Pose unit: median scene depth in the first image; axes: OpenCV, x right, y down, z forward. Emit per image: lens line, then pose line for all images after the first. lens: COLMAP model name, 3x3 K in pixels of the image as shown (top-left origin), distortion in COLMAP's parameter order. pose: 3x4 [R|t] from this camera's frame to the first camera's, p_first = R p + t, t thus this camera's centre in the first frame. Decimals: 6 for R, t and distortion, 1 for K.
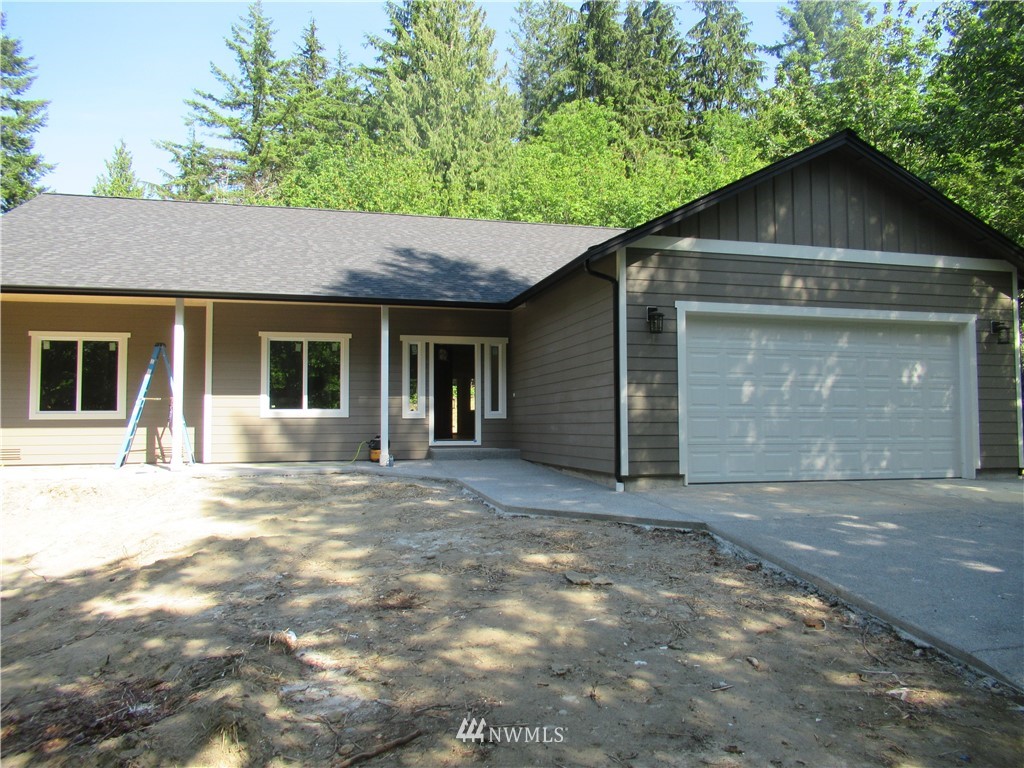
lens RADIAL K [[766.7, 0, 512.6], [0, 766.7, 385.4], [0, 0, 1]] dist [-0.008430, 0.007163]
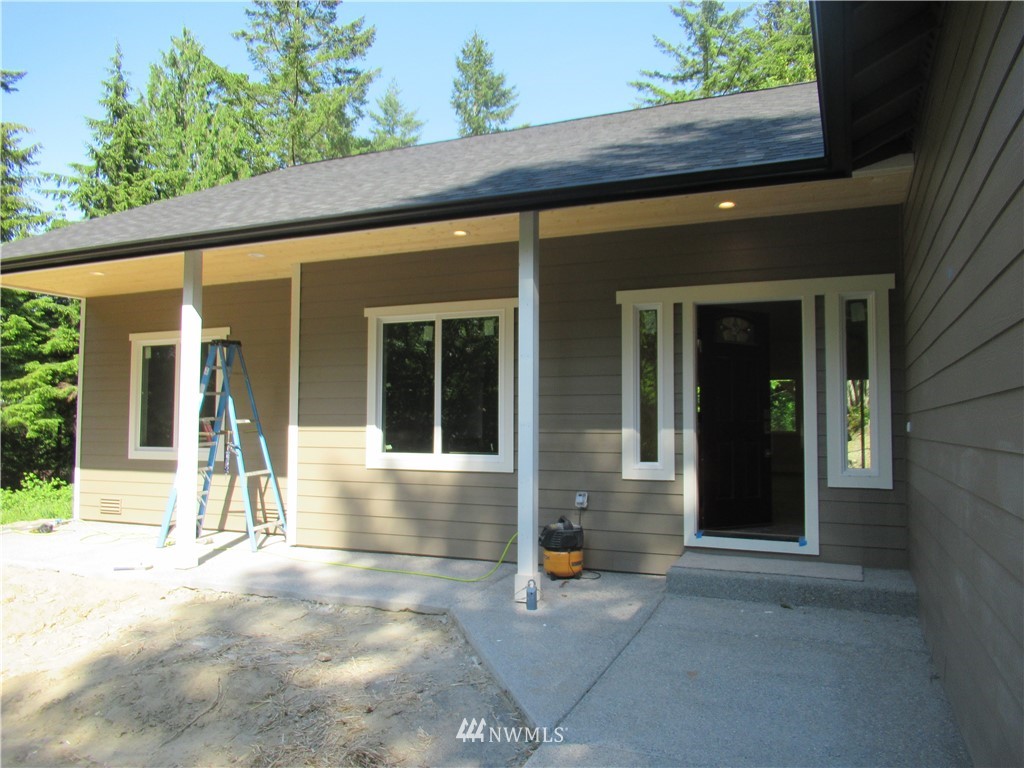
lens RADIAL K [[766.7, 0, 511.0], [0, 766.7, 381.4], [0, 0, 1]] dist [-0.008430, 0.007163]
pose [[0.791032, -0.025248, -0.611253, 0.076725], [0.024202, 0.999657, -0.009972, -0.010652], [0.611296, -0.006905, 0.791372, 0.613977]]
